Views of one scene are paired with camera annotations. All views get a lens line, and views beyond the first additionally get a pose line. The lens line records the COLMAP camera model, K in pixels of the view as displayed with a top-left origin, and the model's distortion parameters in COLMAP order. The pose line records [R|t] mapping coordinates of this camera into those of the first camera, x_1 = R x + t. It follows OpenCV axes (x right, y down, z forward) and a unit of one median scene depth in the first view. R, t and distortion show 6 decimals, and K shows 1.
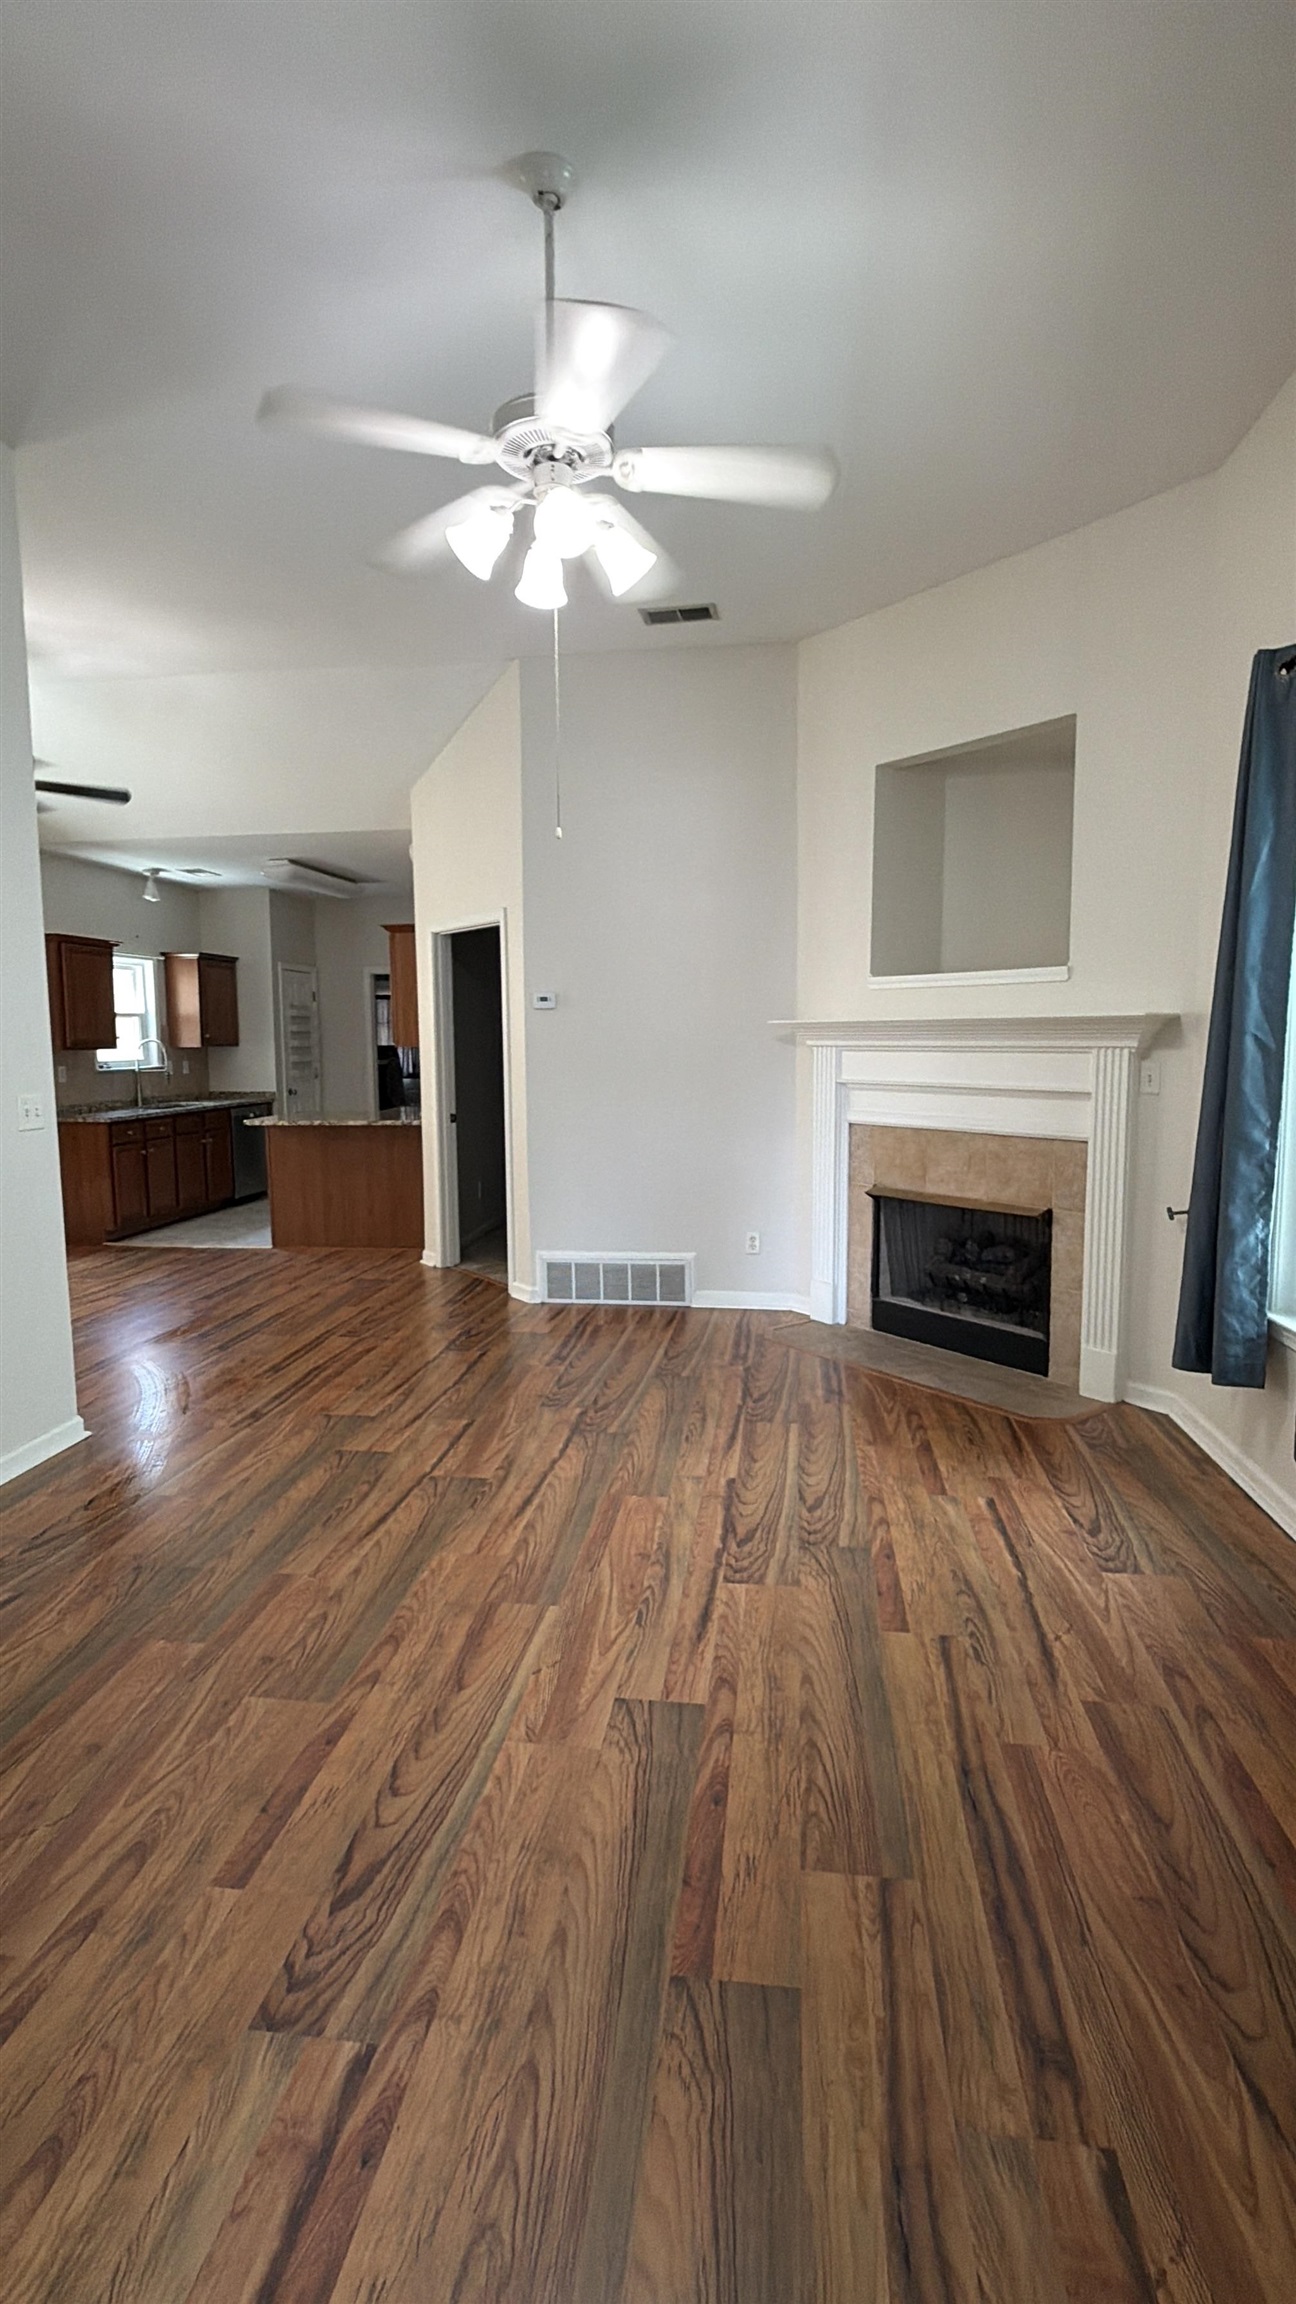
lens RADIAL K [[1082.2, 0, 640.1], [0, 1082.2, 1138.5], [0, 0, 1]] dist [0.016308, -0.004073]
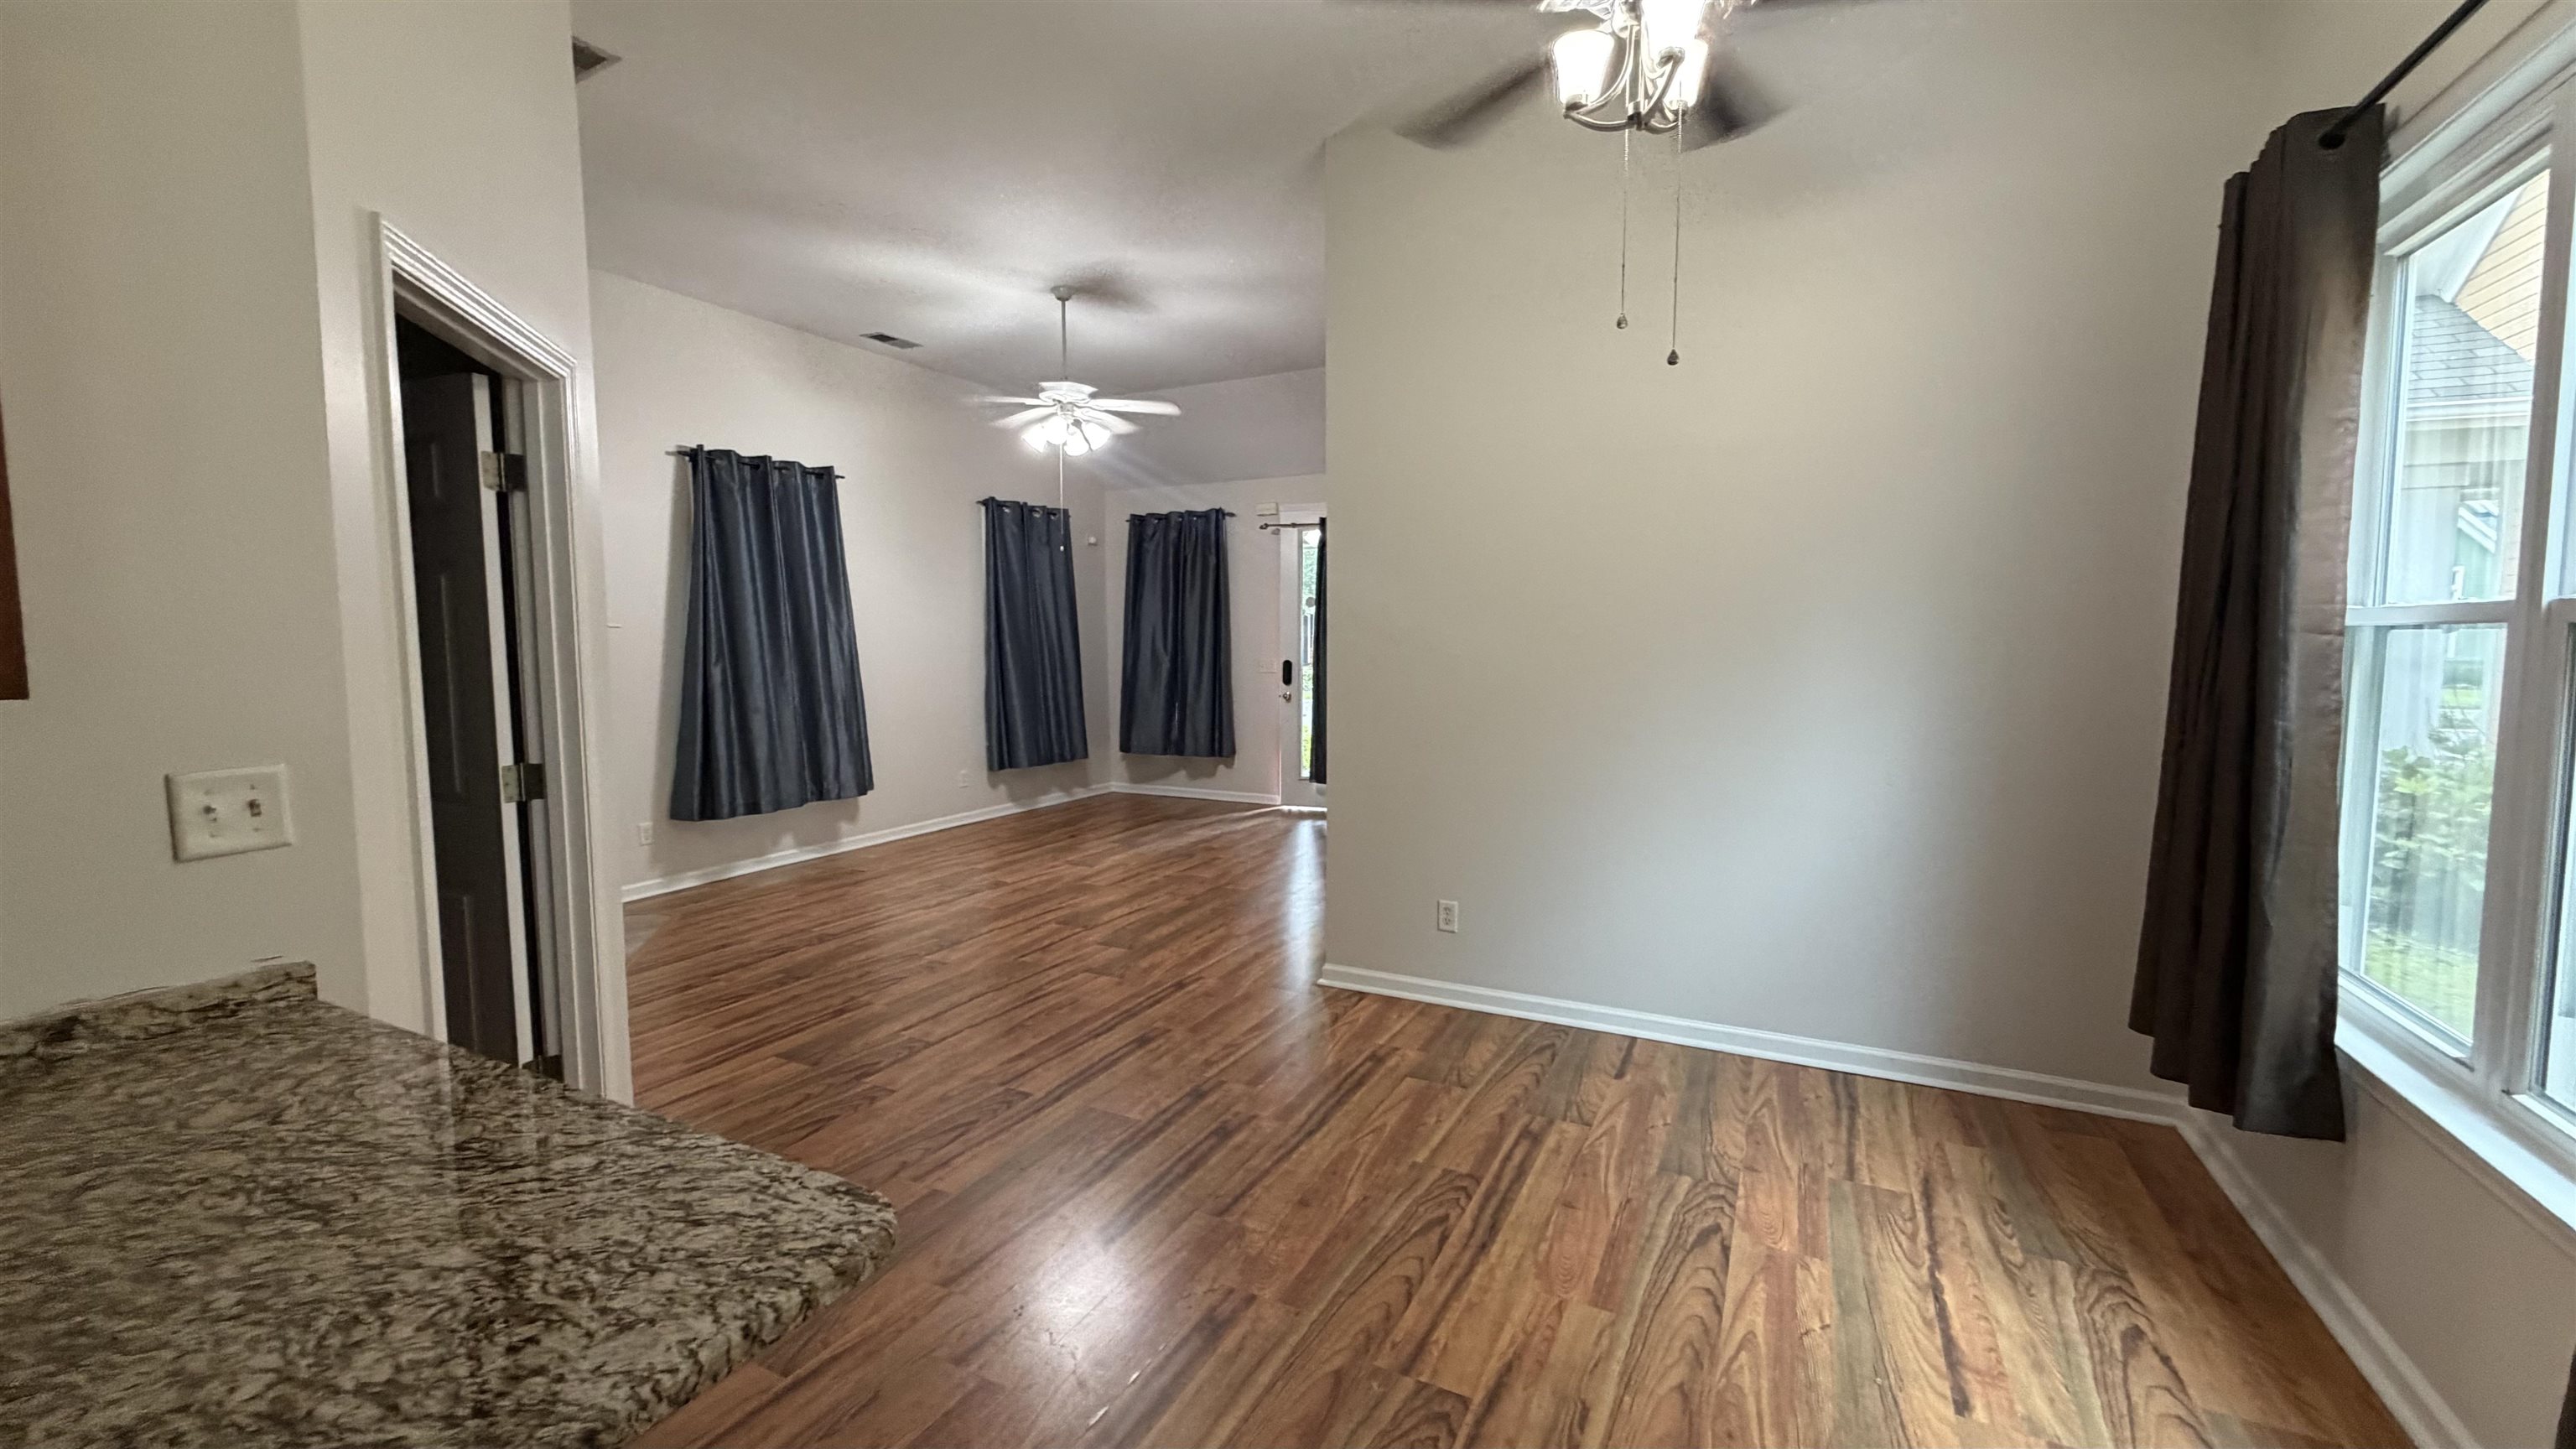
lens RADIAL K [[1021.0, 0, 1280.3], [0, 1021.0, 718.4], [0, 0, 1]] dist [0.000459, -0.000070]
pose [[-0.945669, -0.013617, 0.324845, -0.924876], [0.043165, 0.985020, 0.166949, -0.203921], [-0.322253, 0.171901, -0.930915, 2.230495]]
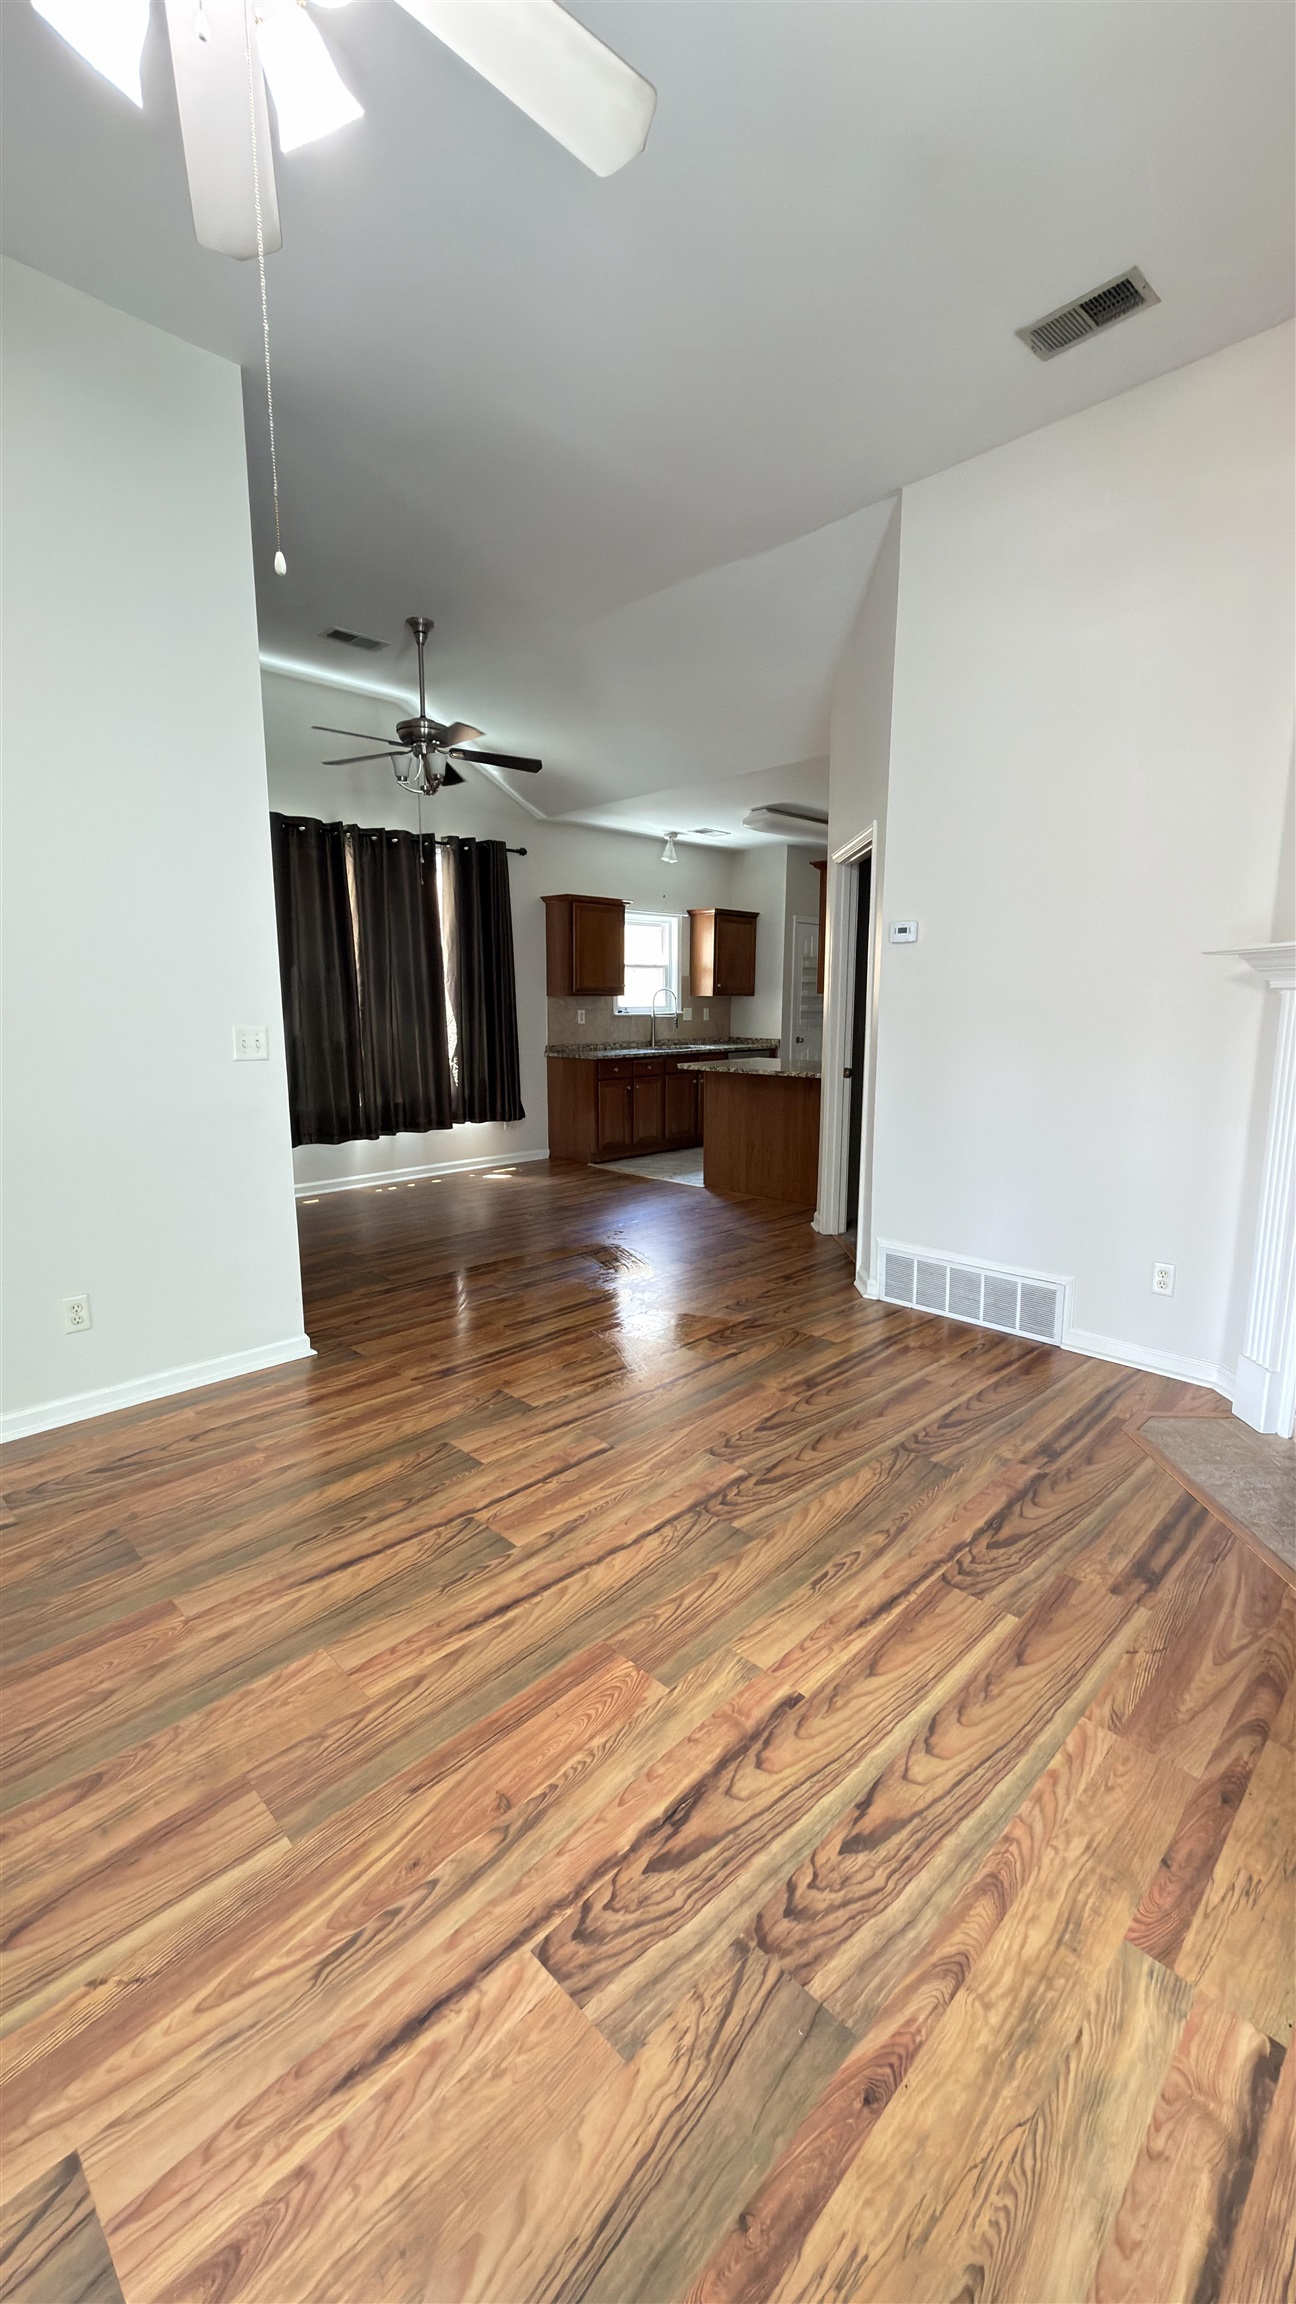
lens RADIAL K [[913.2, 0, 647.5], [0, 913.2, 1143.7], [0, 0, 1]] dist [0.000459, -0.000070]
pose [[0.799695, 0.103169, -0.591476, 0.289479], [-0.063214, 0.994119, 0.087934, -0.031487], [0.597069, -0.032931, 0.801514, 0.558066]]
